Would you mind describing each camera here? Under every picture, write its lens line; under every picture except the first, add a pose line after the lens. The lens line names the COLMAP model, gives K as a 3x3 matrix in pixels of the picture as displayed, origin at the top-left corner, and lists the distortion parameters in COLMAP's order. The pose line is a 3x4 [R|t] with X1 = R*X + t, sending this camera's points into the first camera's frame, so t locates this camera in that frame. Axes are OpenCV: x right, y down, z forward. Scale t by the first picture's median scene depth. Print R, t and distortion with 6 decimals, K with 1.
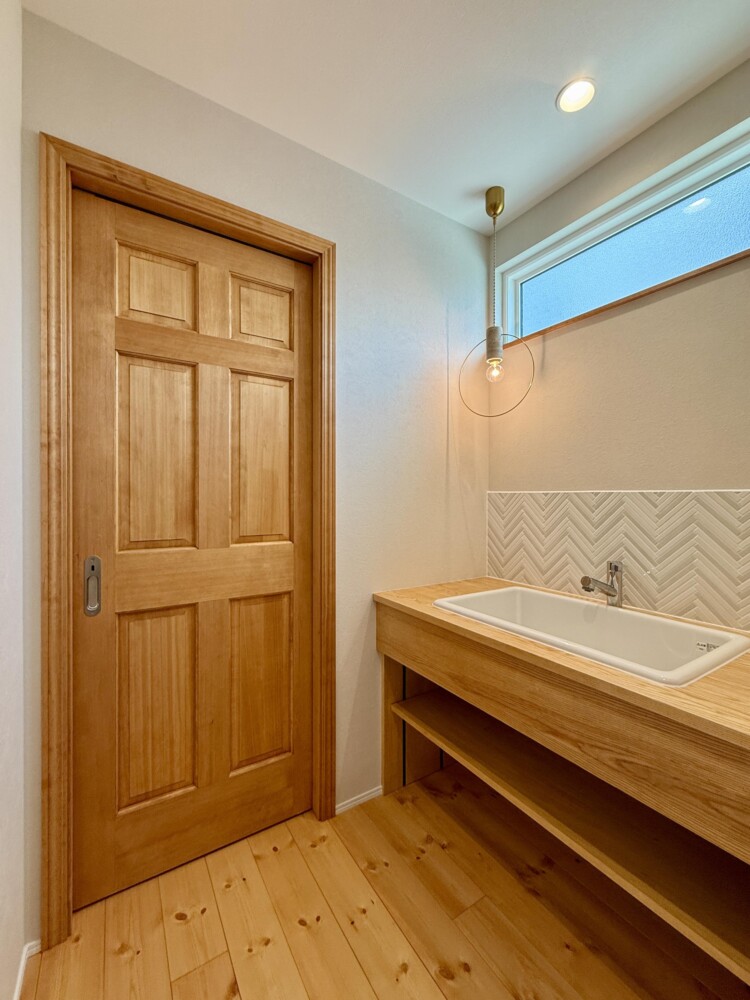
lens RADIAL K [[402.1, 0, 370.4], [0, 402.1, 499.0], [0, 0, 1]] dist [-0.001280, 0.000206]
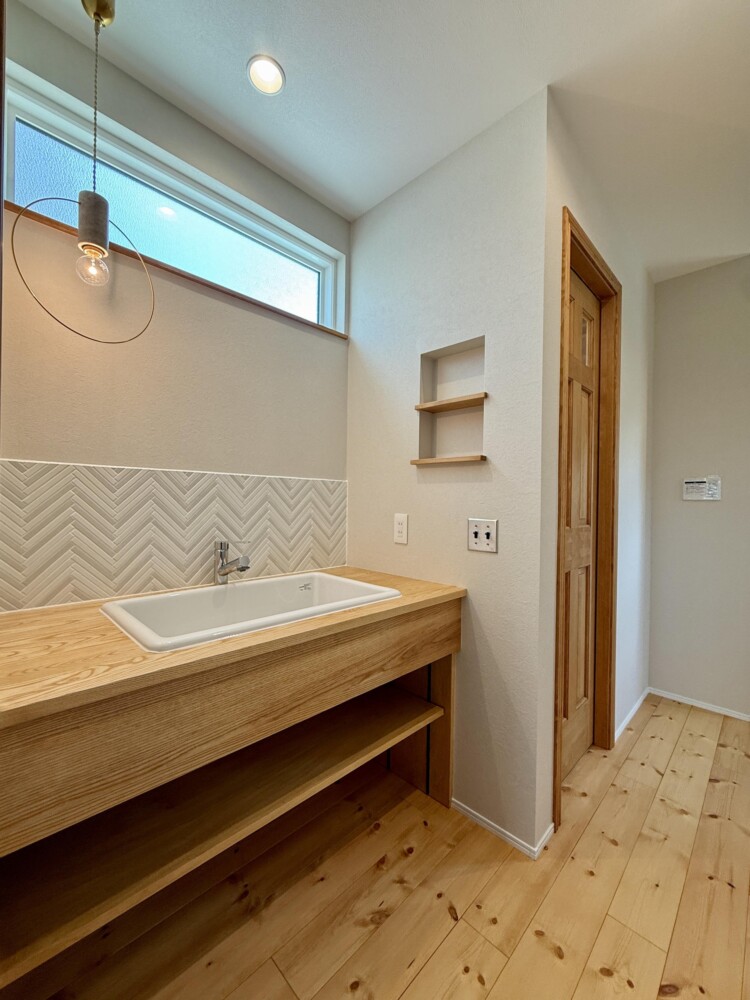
lens RADIAL K [[402.1, 0, 376.9], [0, 402.1, 499.4], [0, 0, 1]] dist [-0.001280, 0.000206]
pose [[-0.214991, -0.004553, 0.976605, -0.494189], [-0.011800, 0.999928, 0.002064, 0.044309], [-0.976545, -0.011080, -0.215029, 0.871314]]
